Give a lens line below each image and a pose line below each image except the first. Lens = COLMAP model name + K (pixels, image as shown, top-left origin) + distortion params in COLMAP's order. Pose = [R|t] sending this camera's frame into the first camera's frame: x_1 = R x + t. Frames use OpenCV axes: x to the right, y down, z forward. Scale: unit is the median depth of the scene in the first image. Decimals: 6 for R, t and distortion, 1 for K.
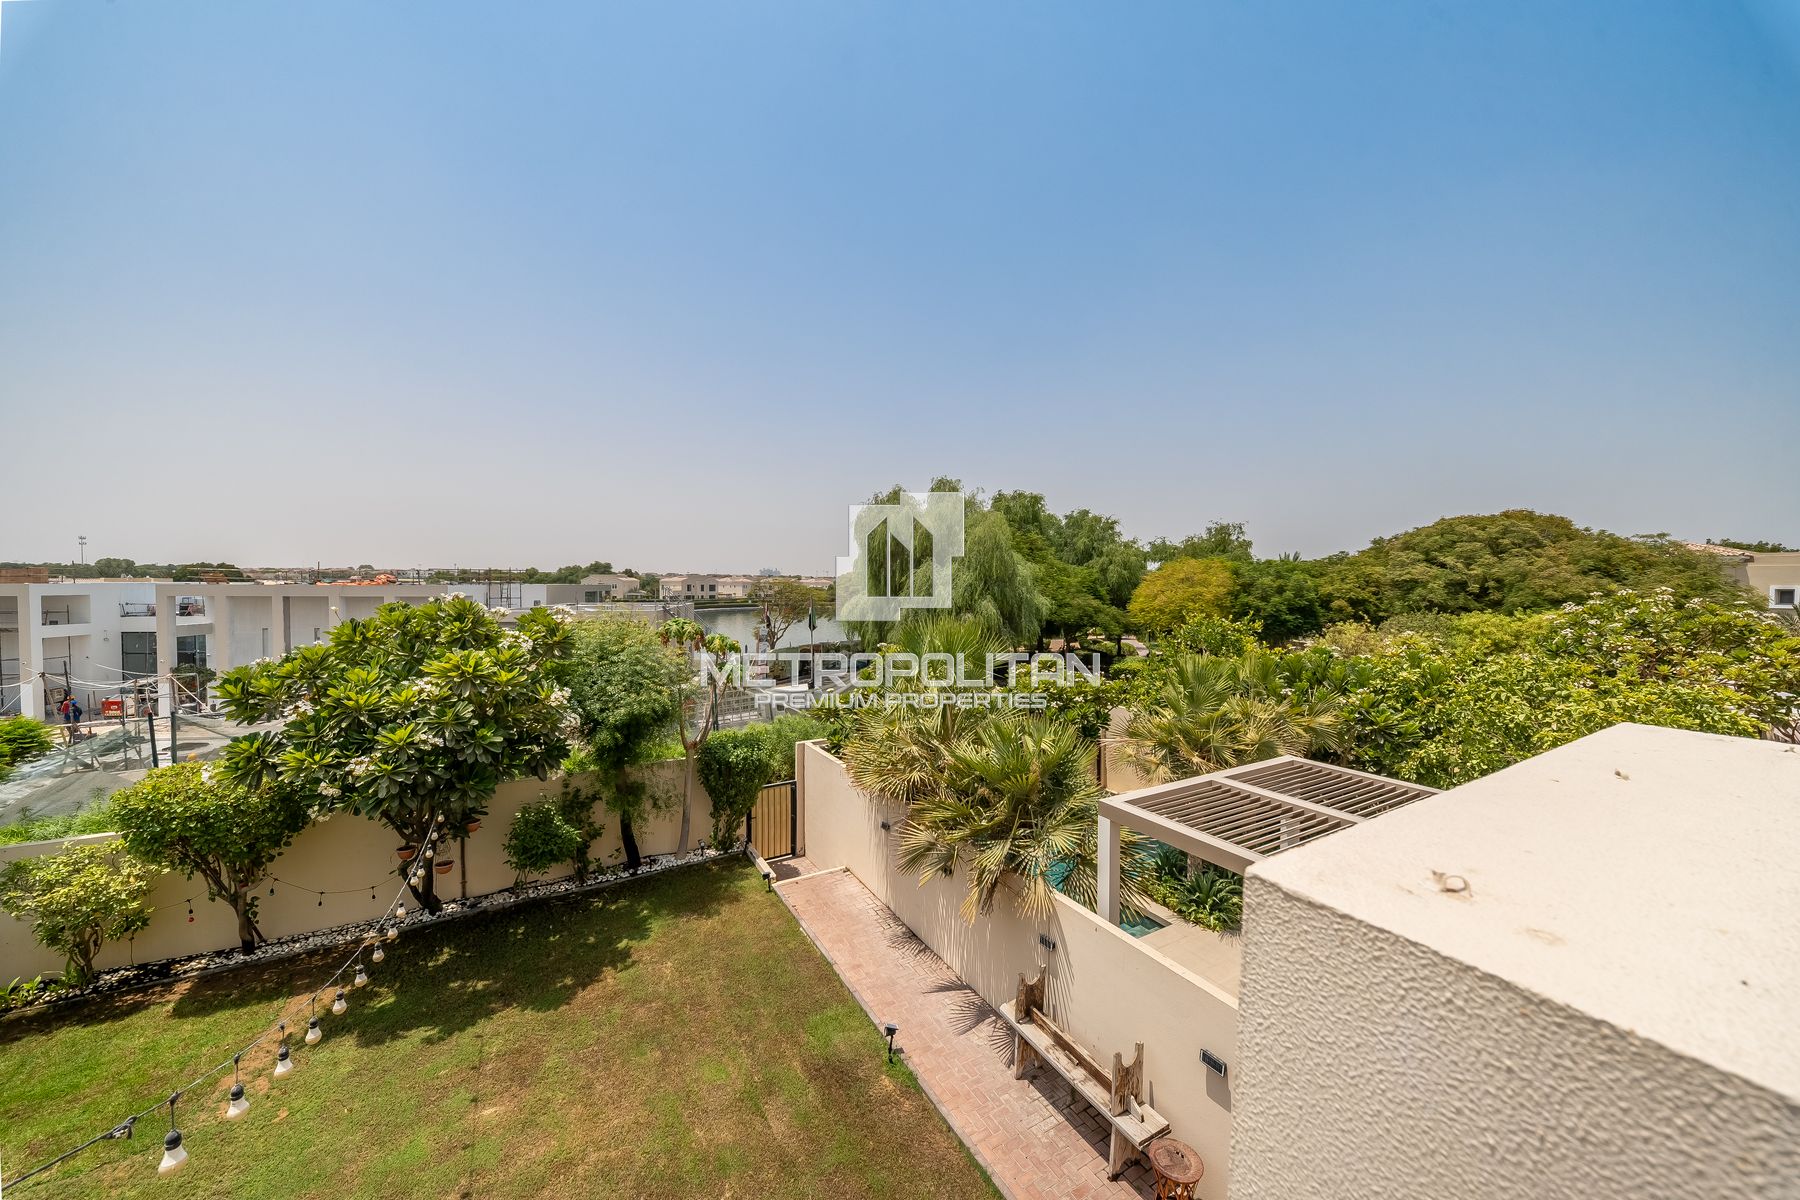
lens RADIAL K [[618.3, 0, 903.8], [0, 618.3, 595.7], [0, 0, 1]] dist [-0.000183, -0.003152]
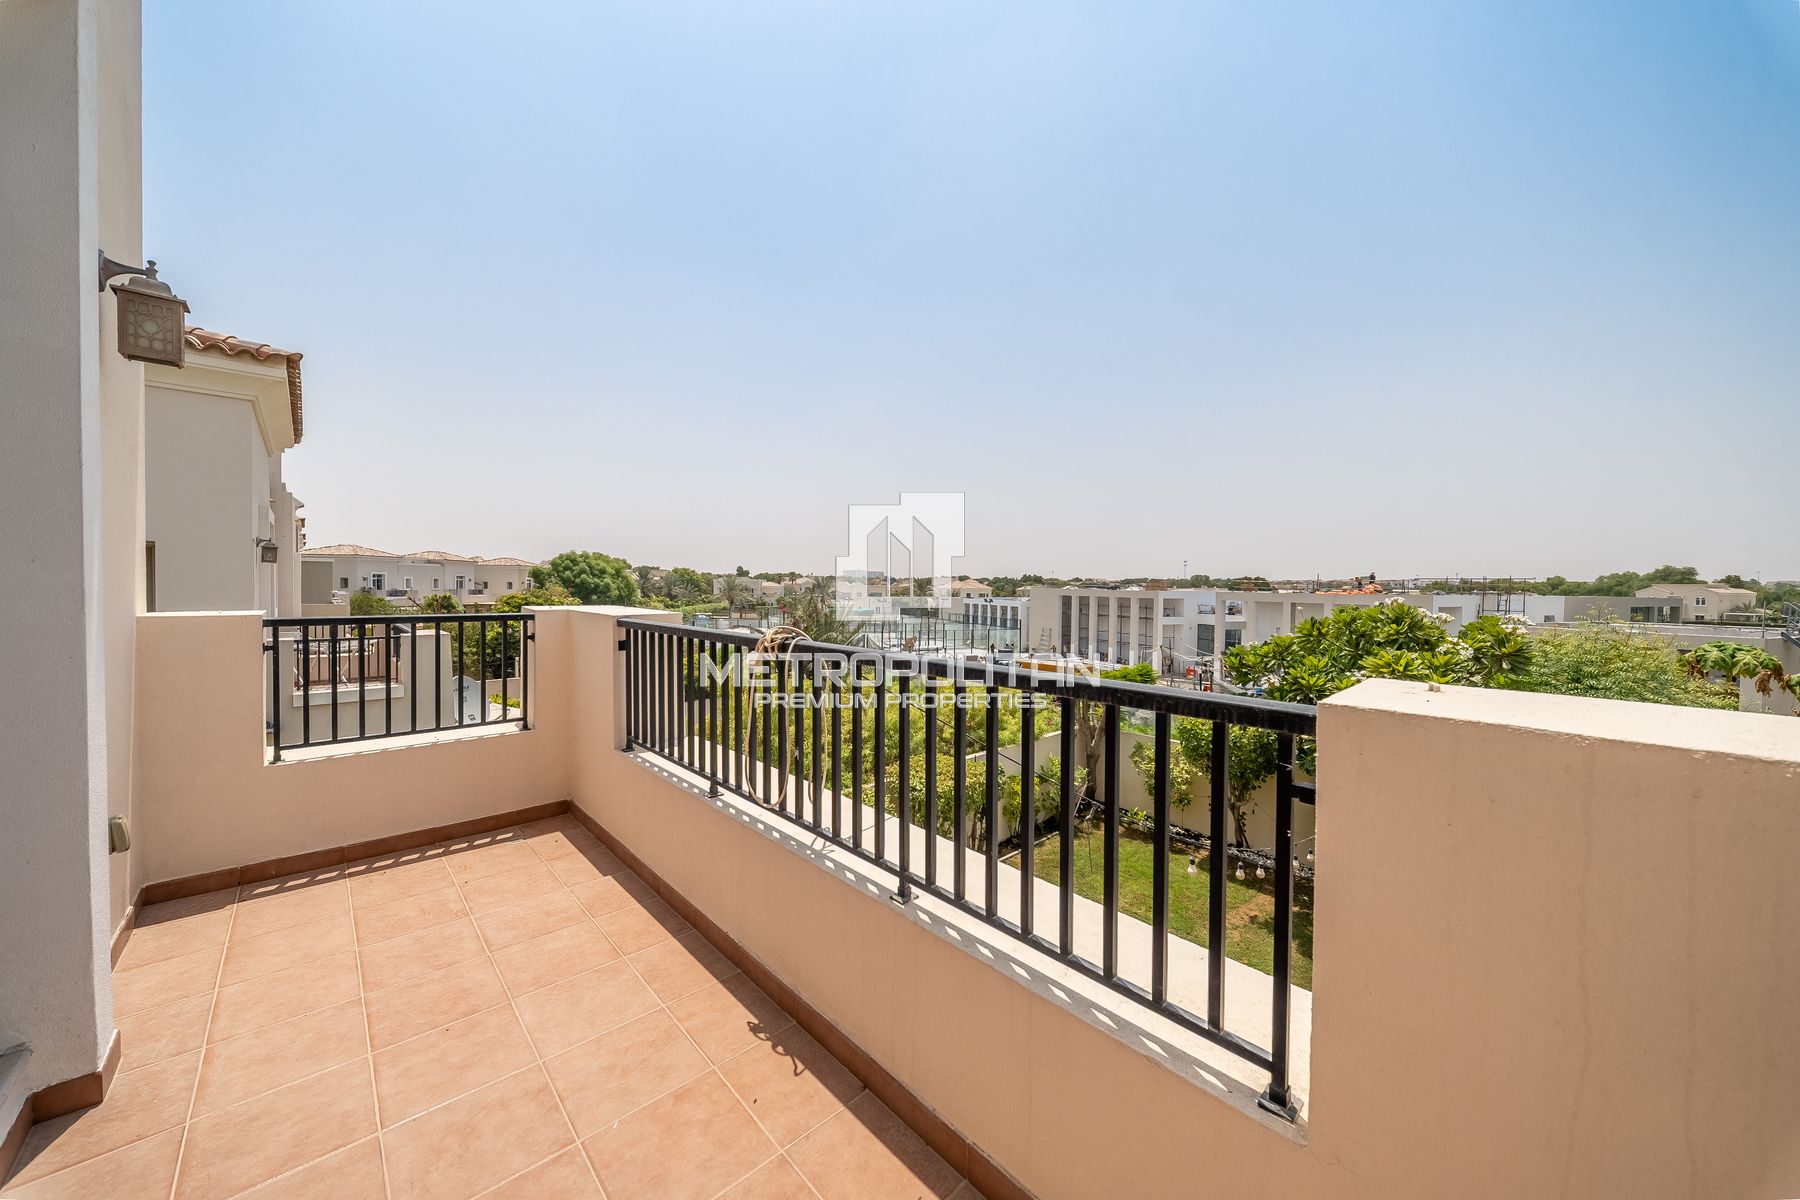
lens RADIAL K [[618.3, 0, 903.8], [0, 618.3, 595.7], [0, 0, 1]] dist [-0.000183, -0.003152]
pose [[0.213410, 0.013668, -0.976867, 0.145029], [-0.030414, 0.999510, 0.007341, 0.009807], [0.976489, 0.028144, 0.213721, -0.071836]]
